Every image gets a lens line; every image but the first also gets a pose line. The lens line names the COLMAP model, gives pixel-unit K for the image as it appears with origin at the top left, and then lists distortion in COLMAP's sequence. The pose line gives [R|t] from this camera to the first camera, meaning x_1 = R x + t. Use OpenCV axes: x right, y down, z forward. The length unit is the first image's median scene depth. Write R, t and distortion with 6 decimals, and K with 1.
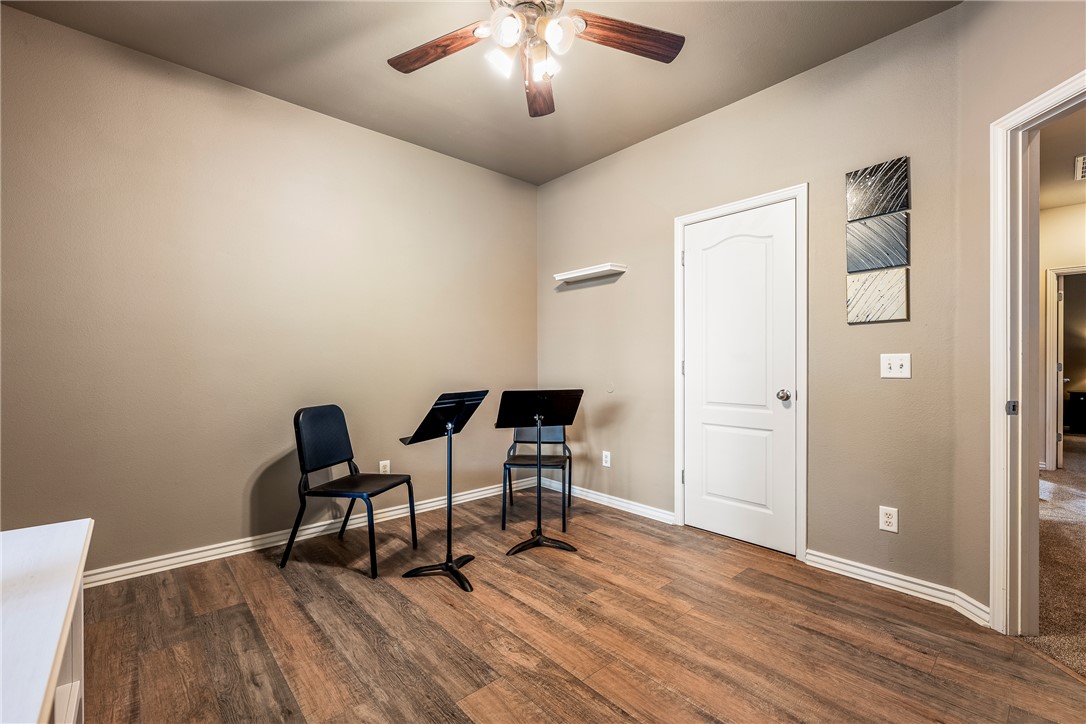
lens RADIAL K [[468.2, 0, 543.0], [0, 468.2, 362.0], [0, 0, 1]] dist [-0.001157, -0.000087]
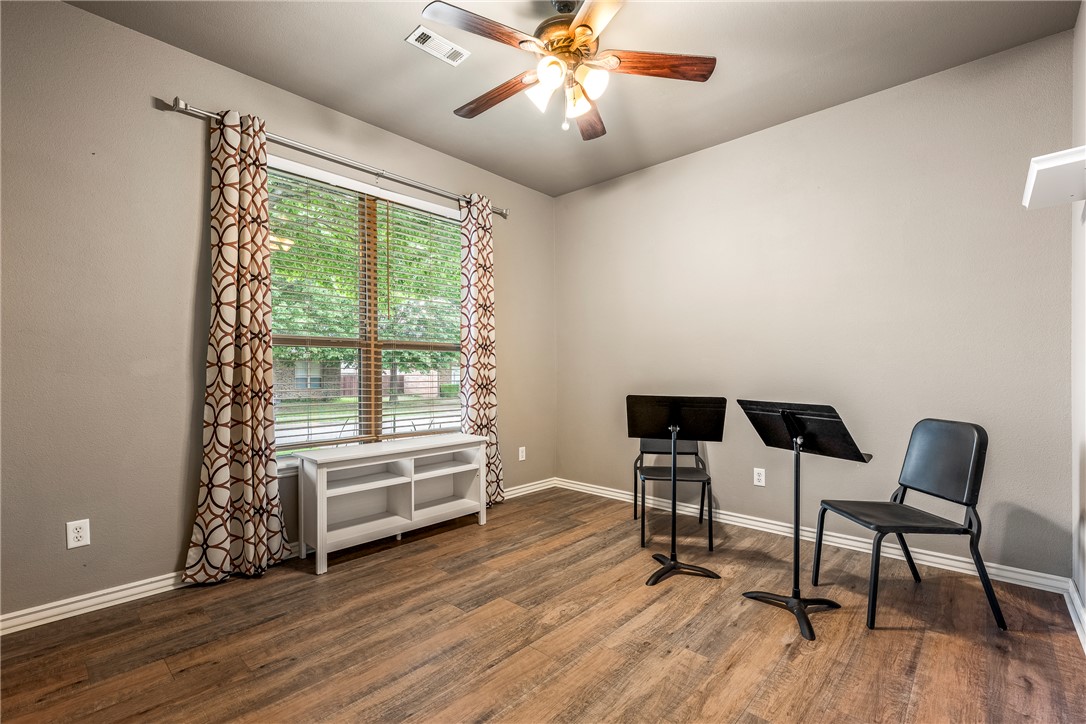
lens RADIAL K [[487.1, 0, 543.0], [0, 487.1, 362.0], [0, 0, 1]] dist [0.001991, 0.000160]
pose [[0.086707, -0.018626, -0.996060, 0.948119], [0.012357, 0.999768, -0.017620, 0.000529], [0.996157, -0.010781, 0.086917, 0.681997]]
